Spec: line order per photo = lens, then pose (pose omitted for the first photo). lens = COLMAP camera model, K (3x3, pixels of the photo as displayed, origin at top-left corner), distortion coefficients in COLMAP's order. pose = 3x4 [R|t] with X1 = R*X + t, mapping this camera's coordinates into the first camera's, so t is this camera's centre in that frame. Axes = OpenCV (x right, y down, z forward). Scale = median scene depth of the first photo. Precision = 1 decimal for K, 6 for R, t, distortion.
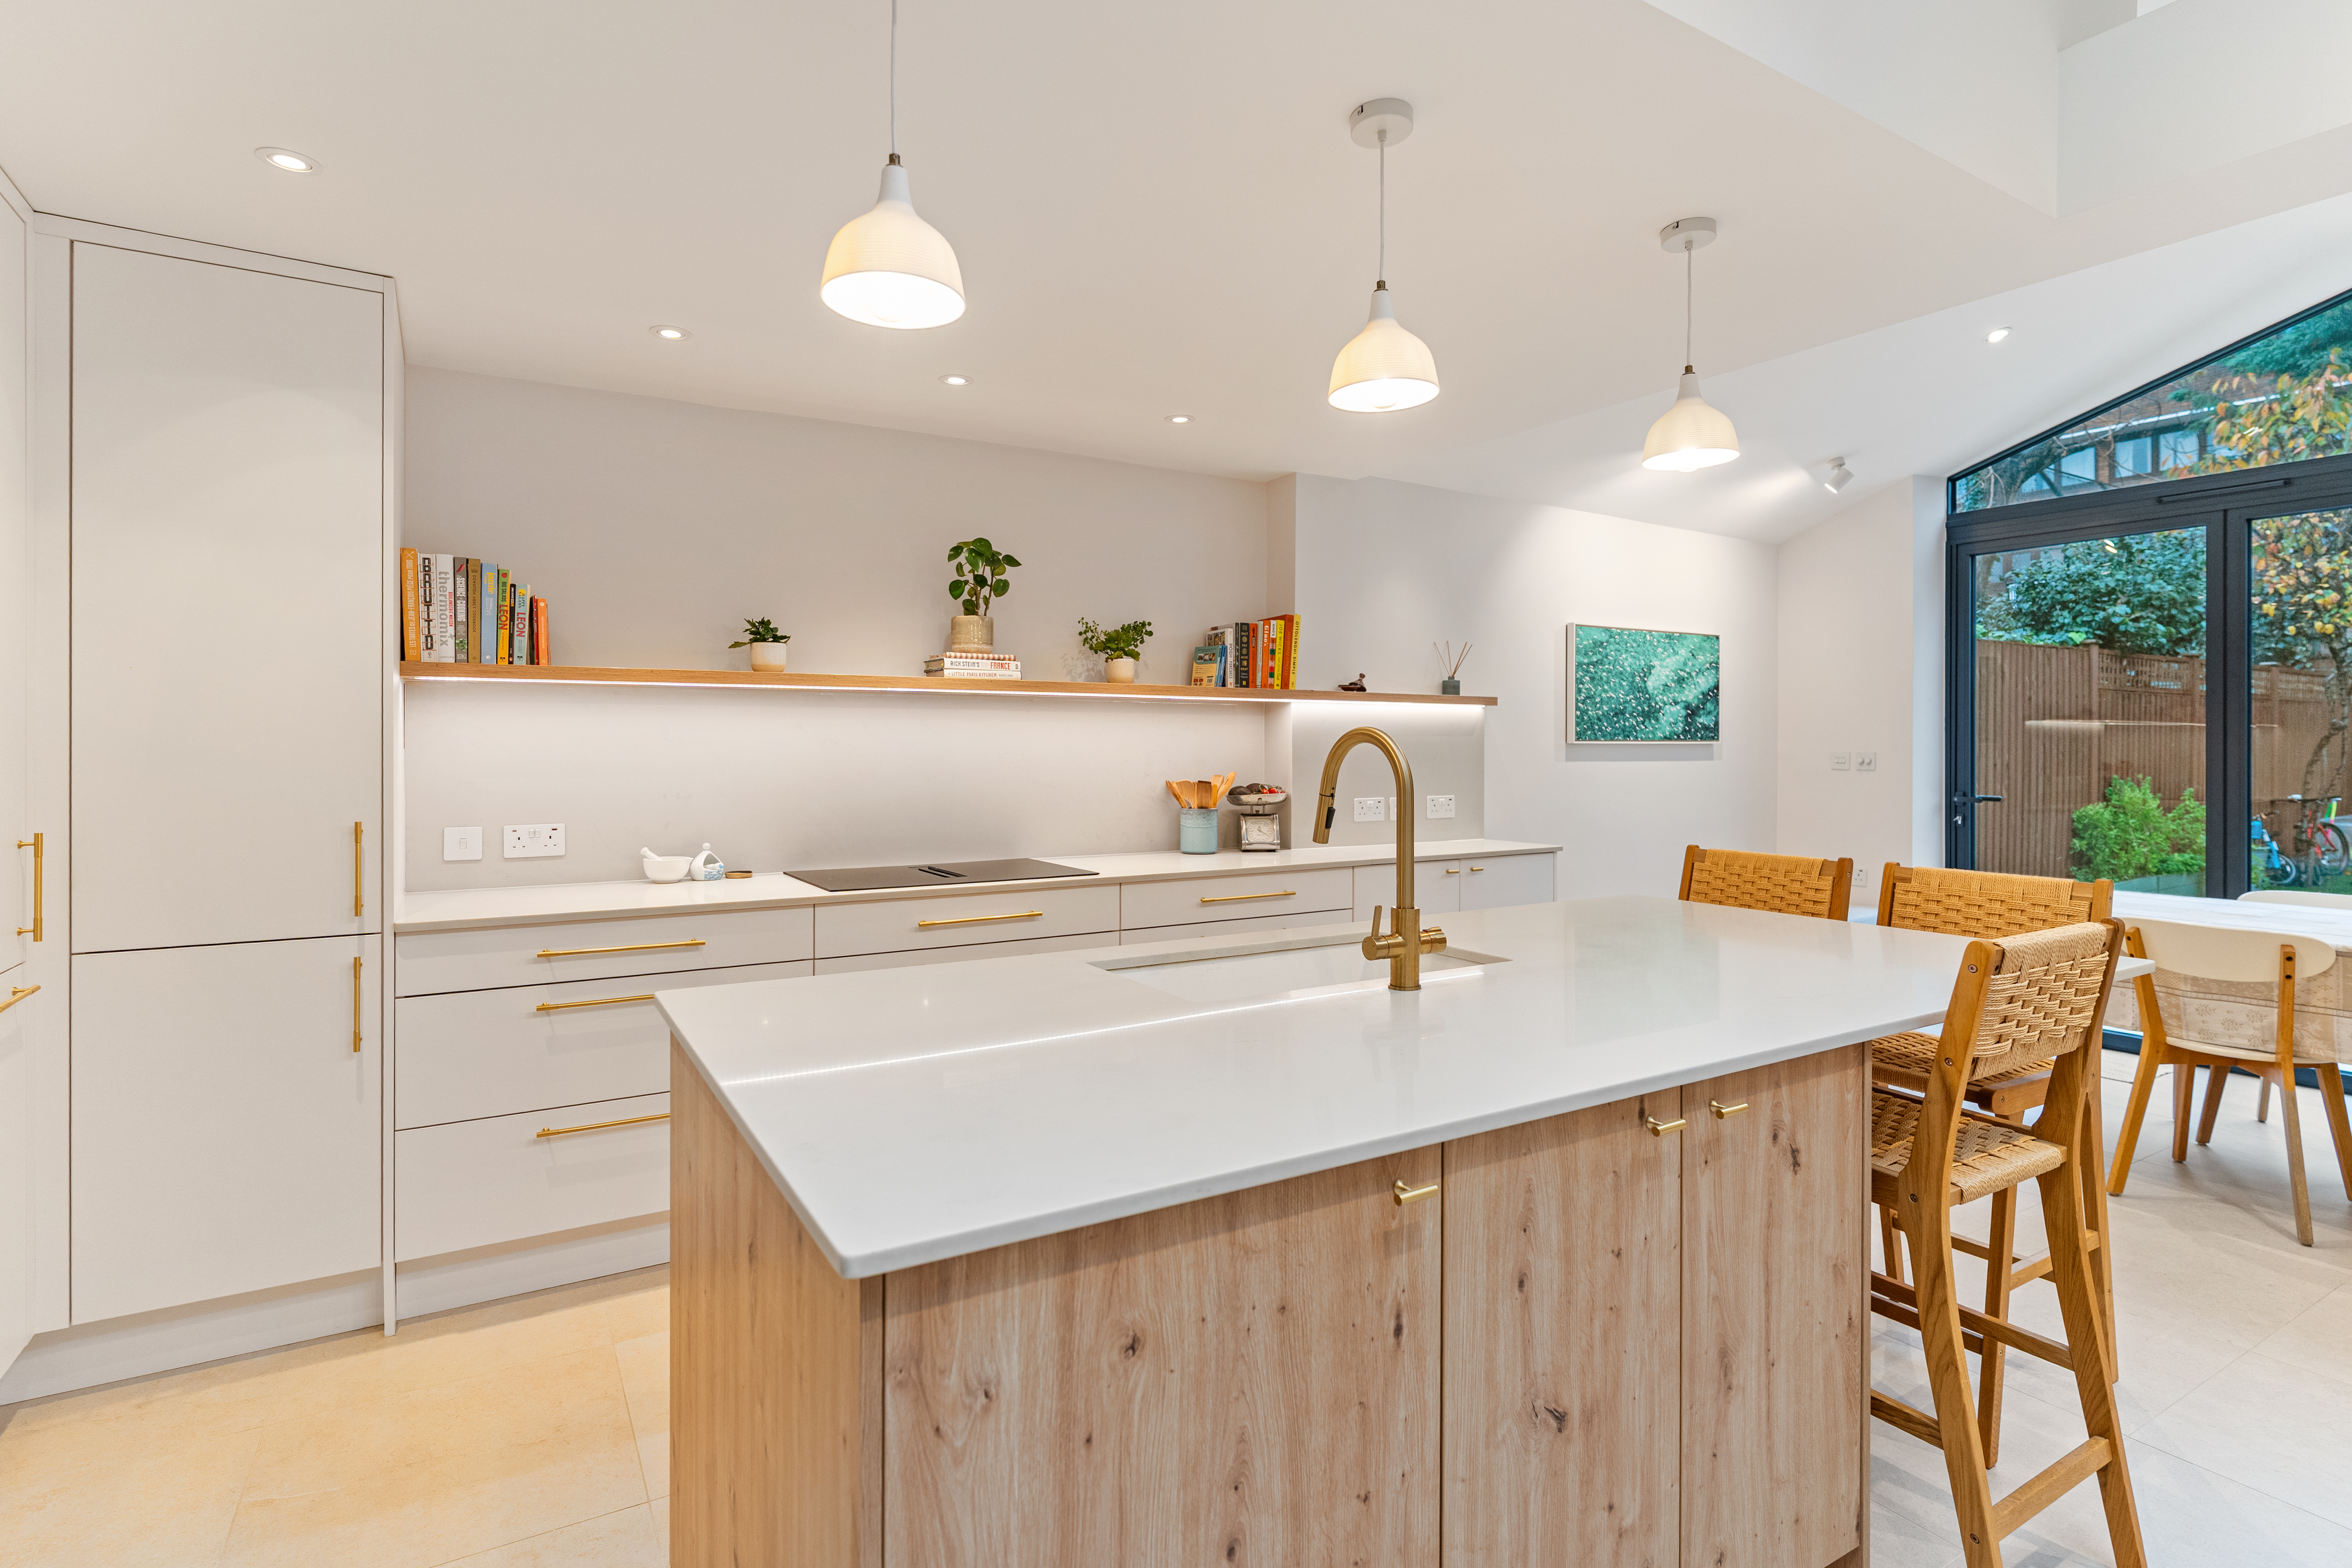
lens RADIAL K [[1148.3, 0, 1177.2], [0, 1148.3, 765.7], [0, 0, 1]] dist [-0.003163, 0.000959]
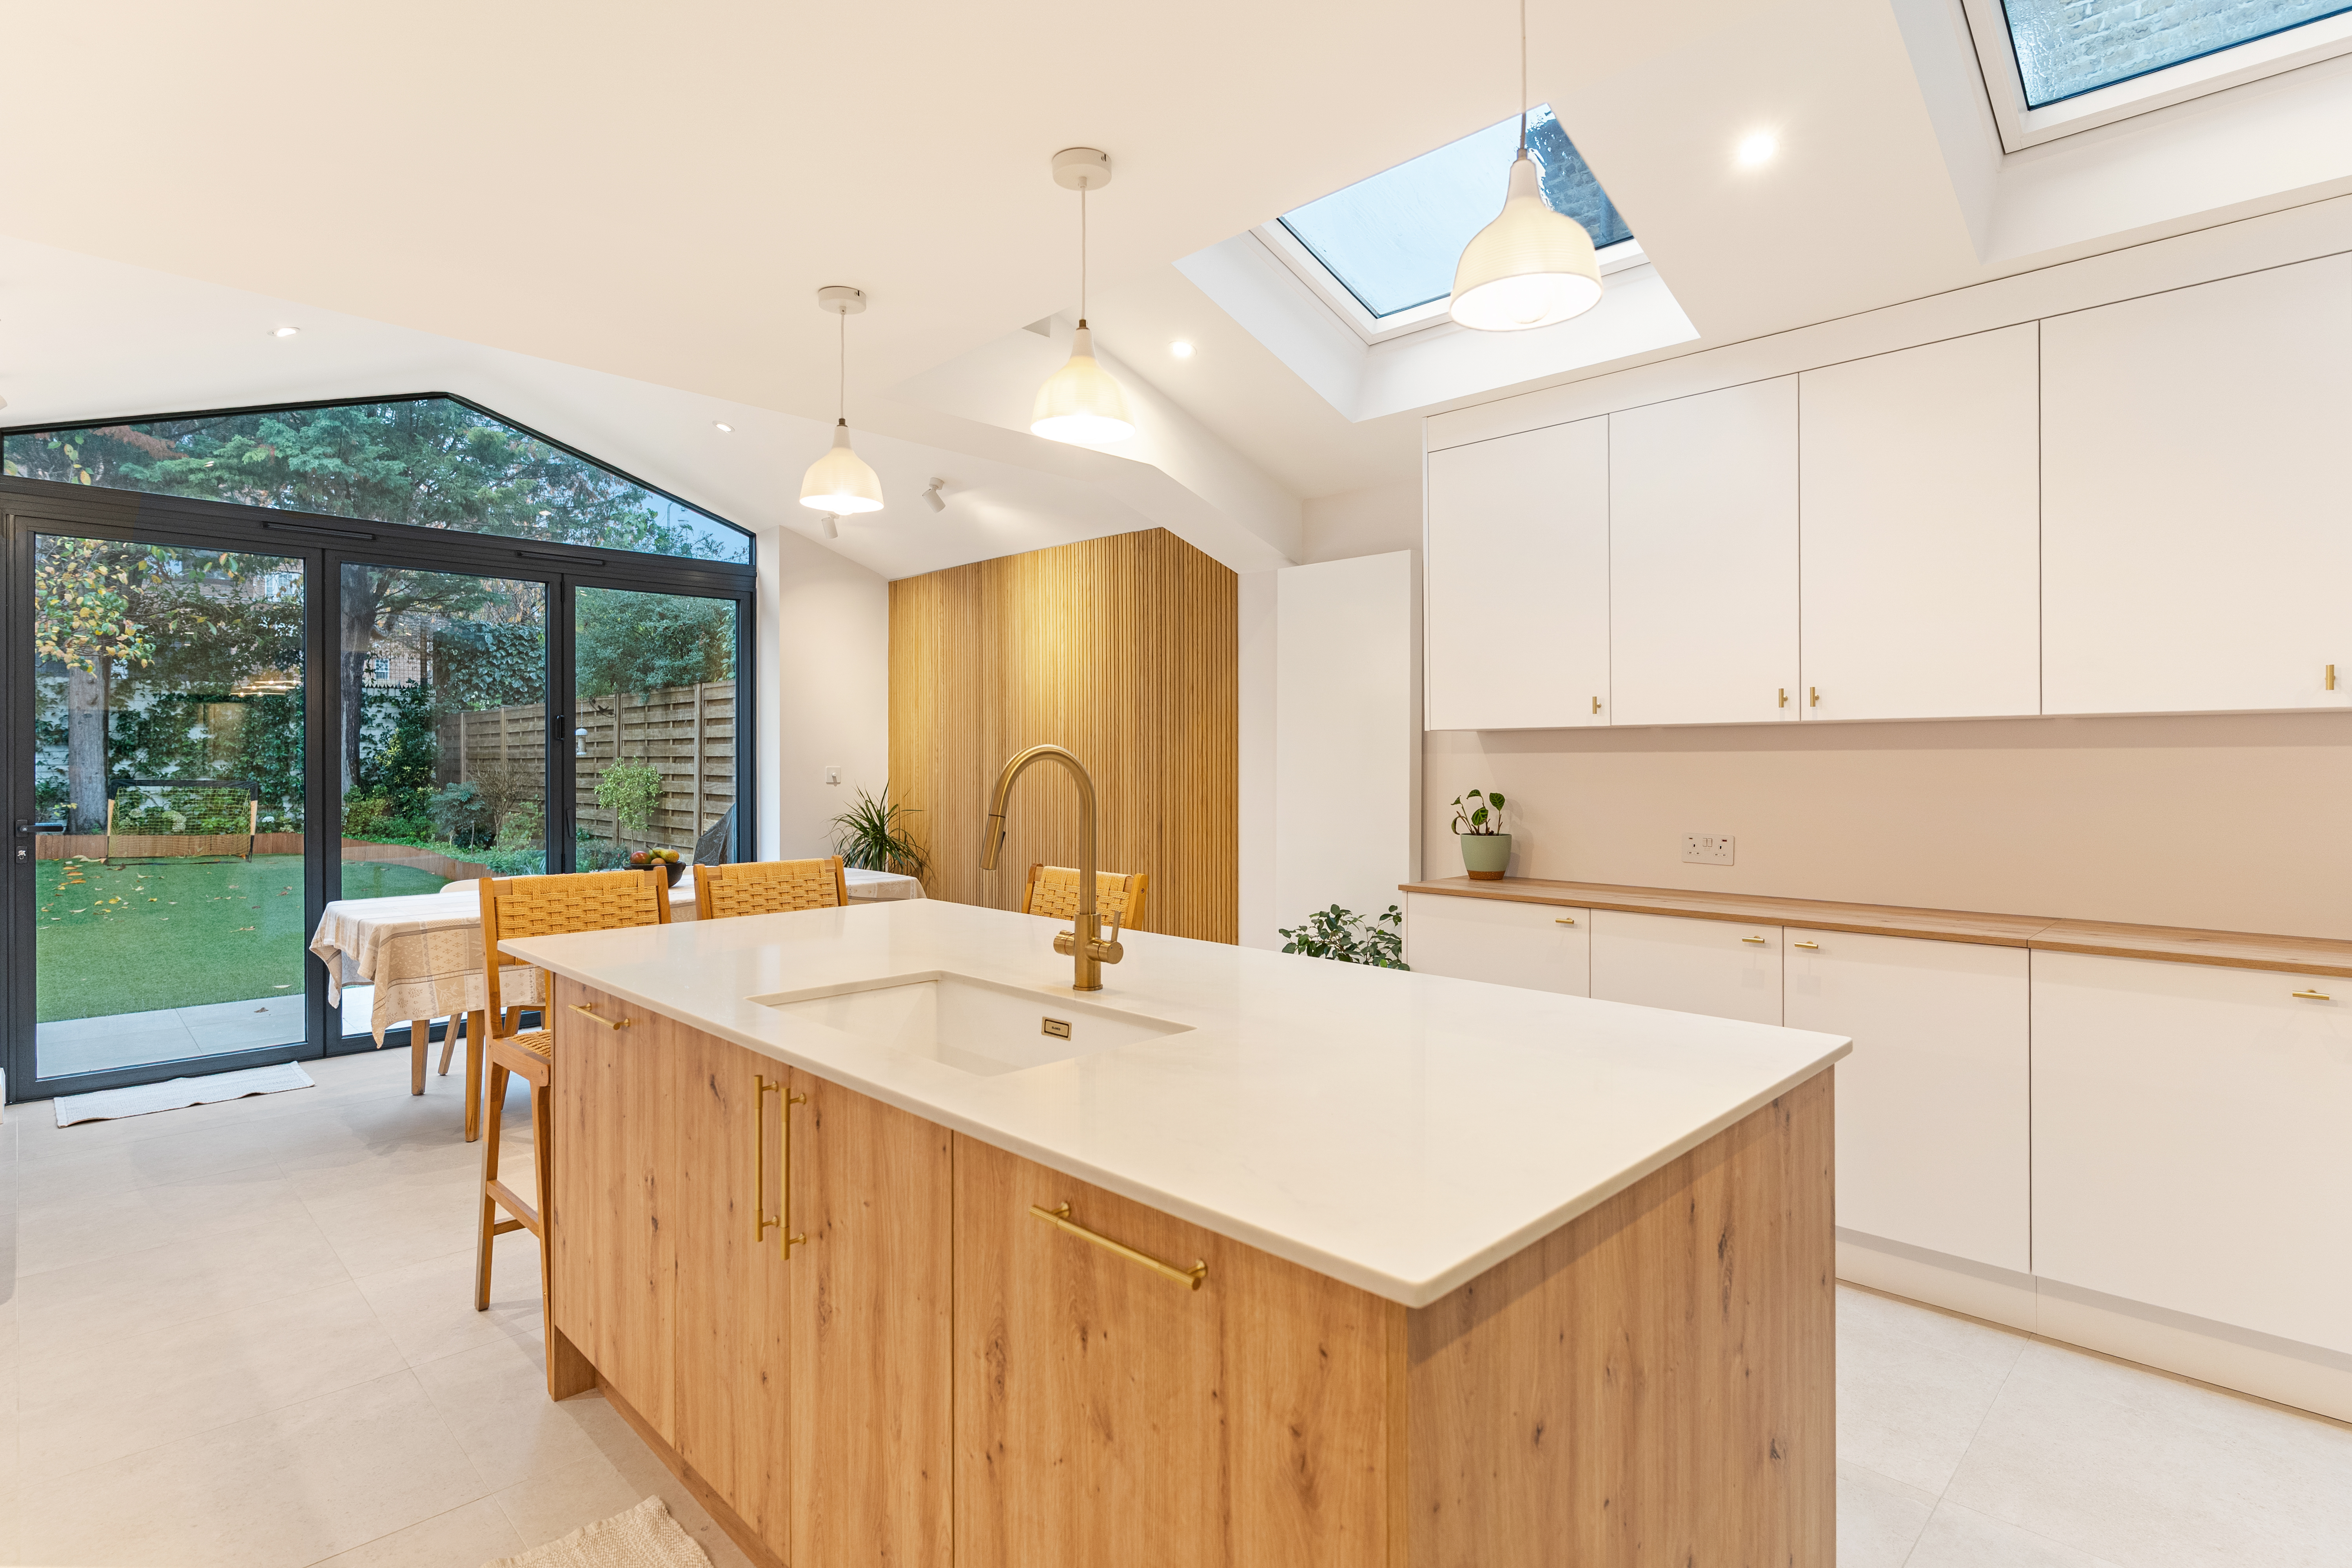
lens RADIAL K [[1164.7, 0, 1153.9], [0, 1164.7, 756.4], [0, 0, 1]] dist [-0.002064, 0.000087]
pose [[-0.217295, 0.002630, 0.976102, -0.384902], [0.020124, 0.999796, 0.001786, -0.010151], [-0.975898, 0.020032, -0.217304, 0.517330]]
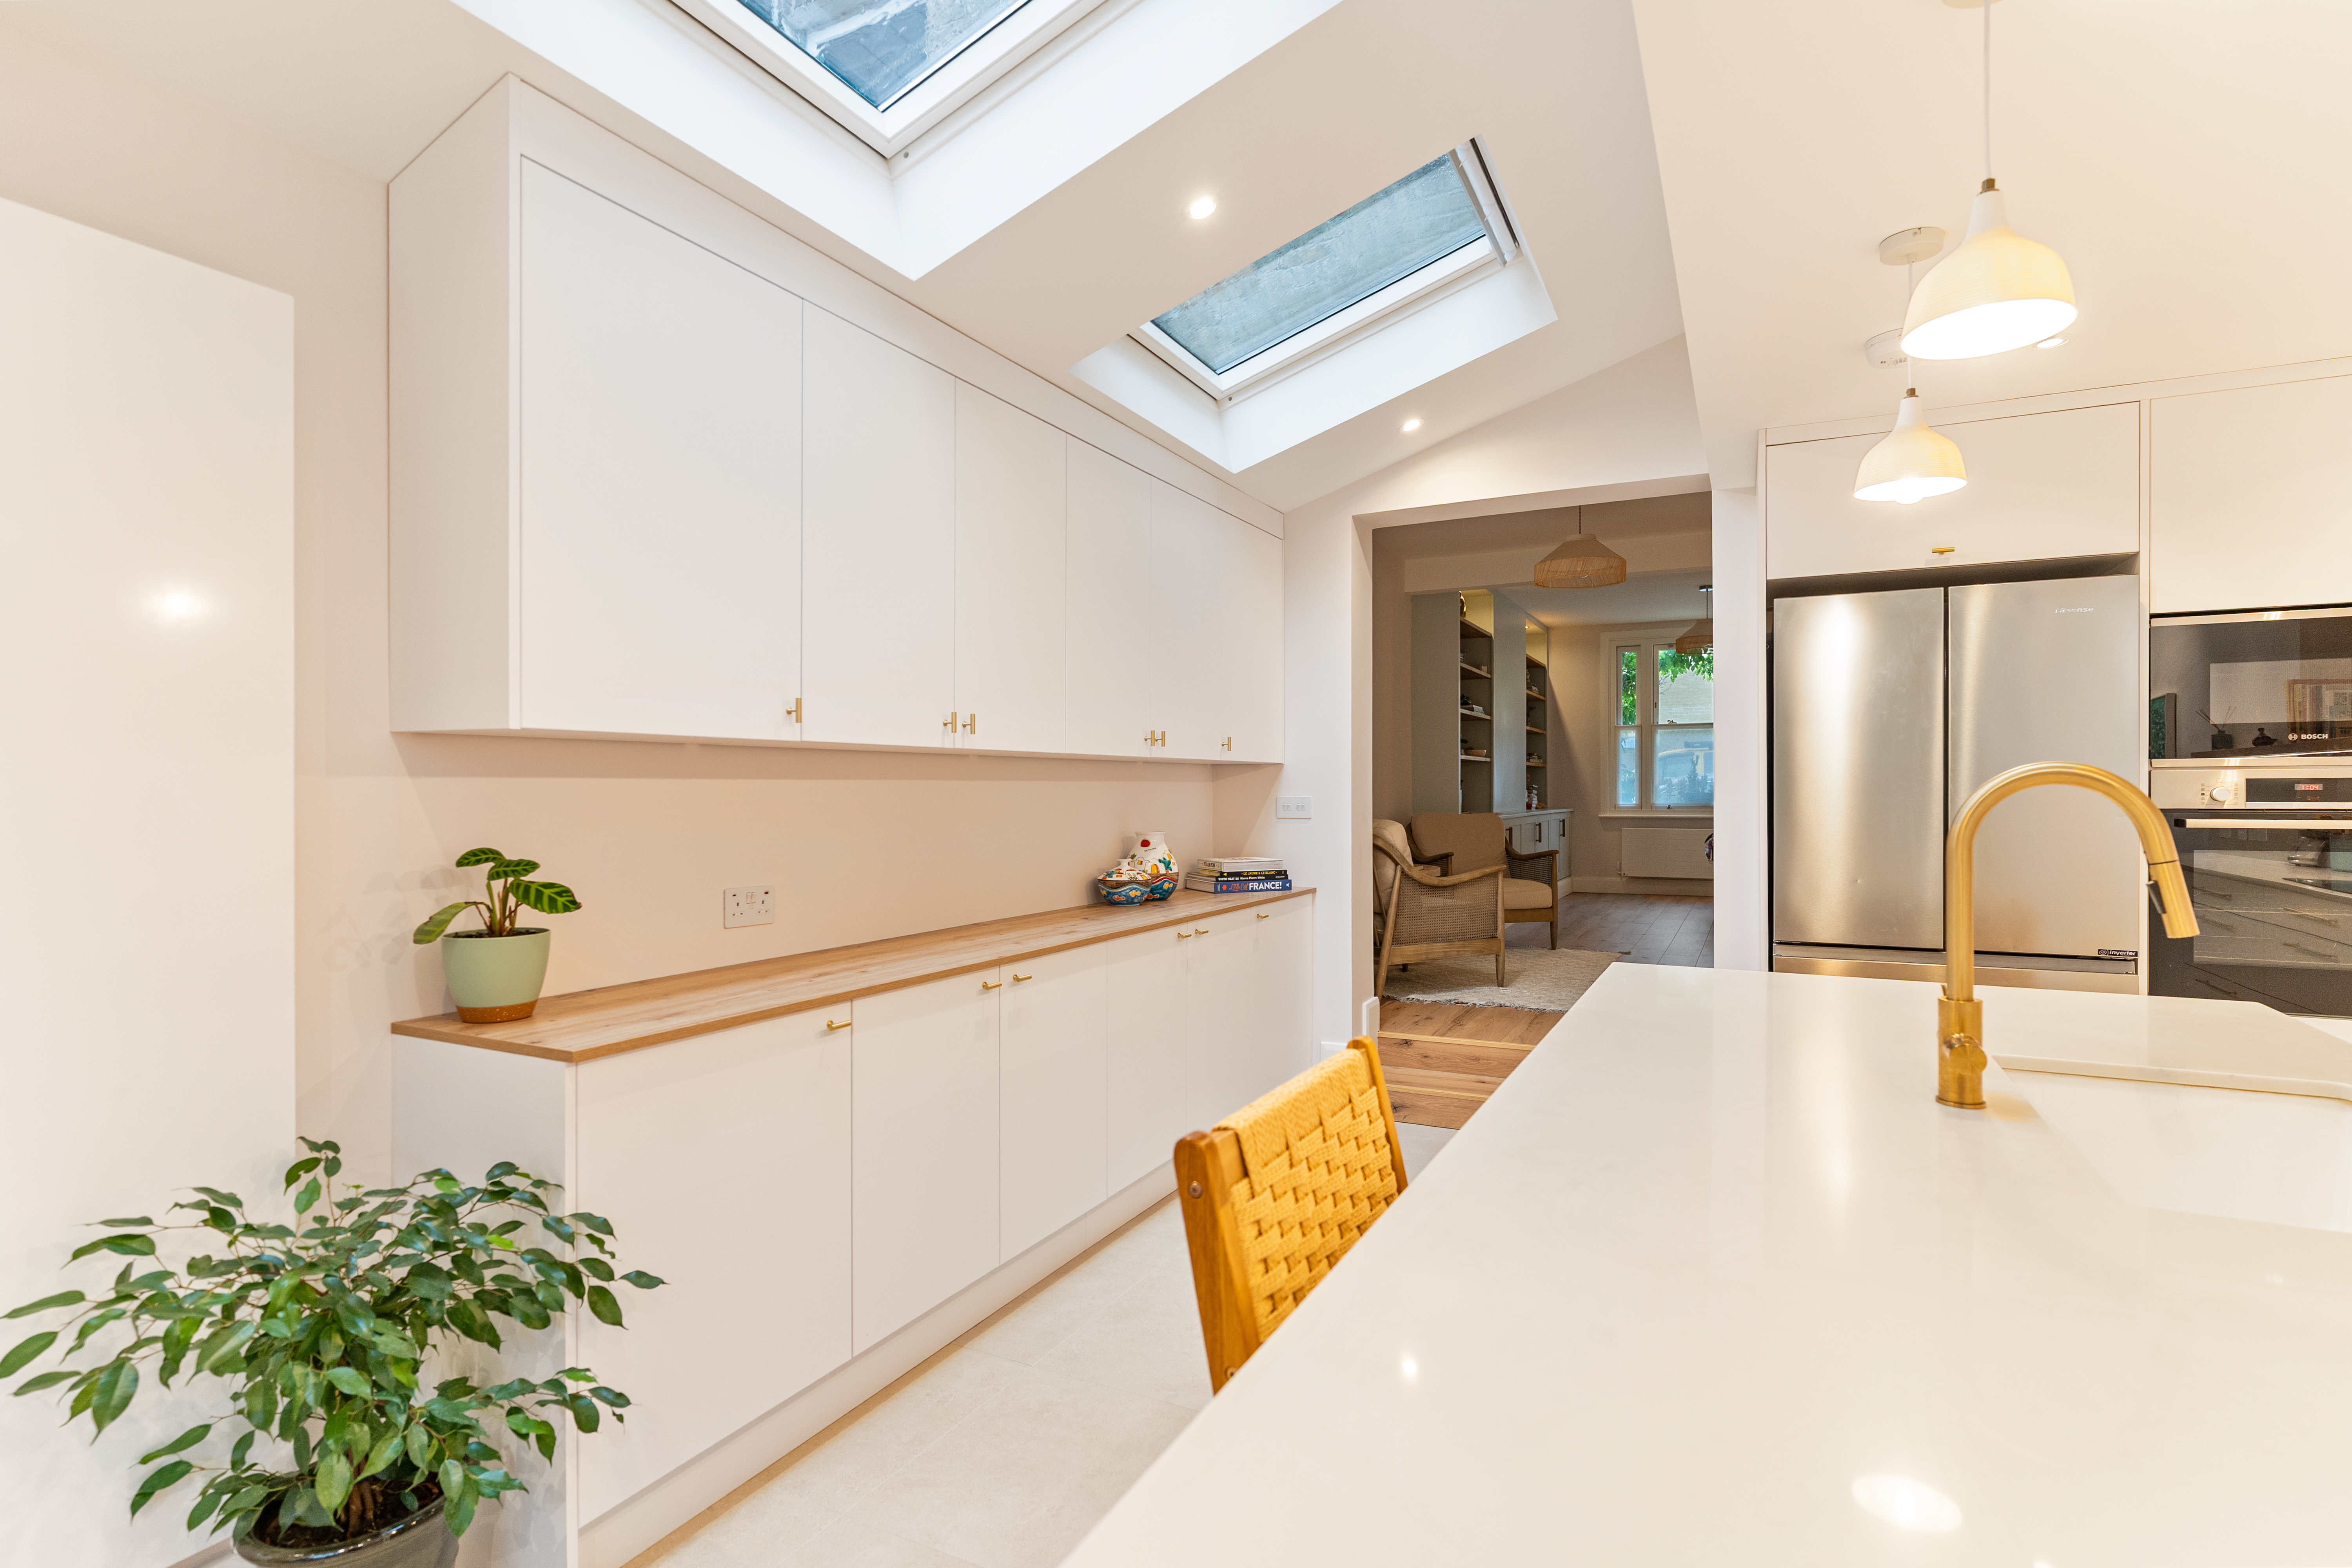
lens RADIAL K [[1163.2, 0, 1172.0], [0, 1163.2, 792.1], [0, 0, 1]] dist [-0.000726, 0.000832]
pose [[-0.855070, 0.000827, -0.518512, 0.464822], [-0.009086, 0.999821, 0.016578, -0.009853], [0.518433, 0.018886, -0.854910, 0.613761]]
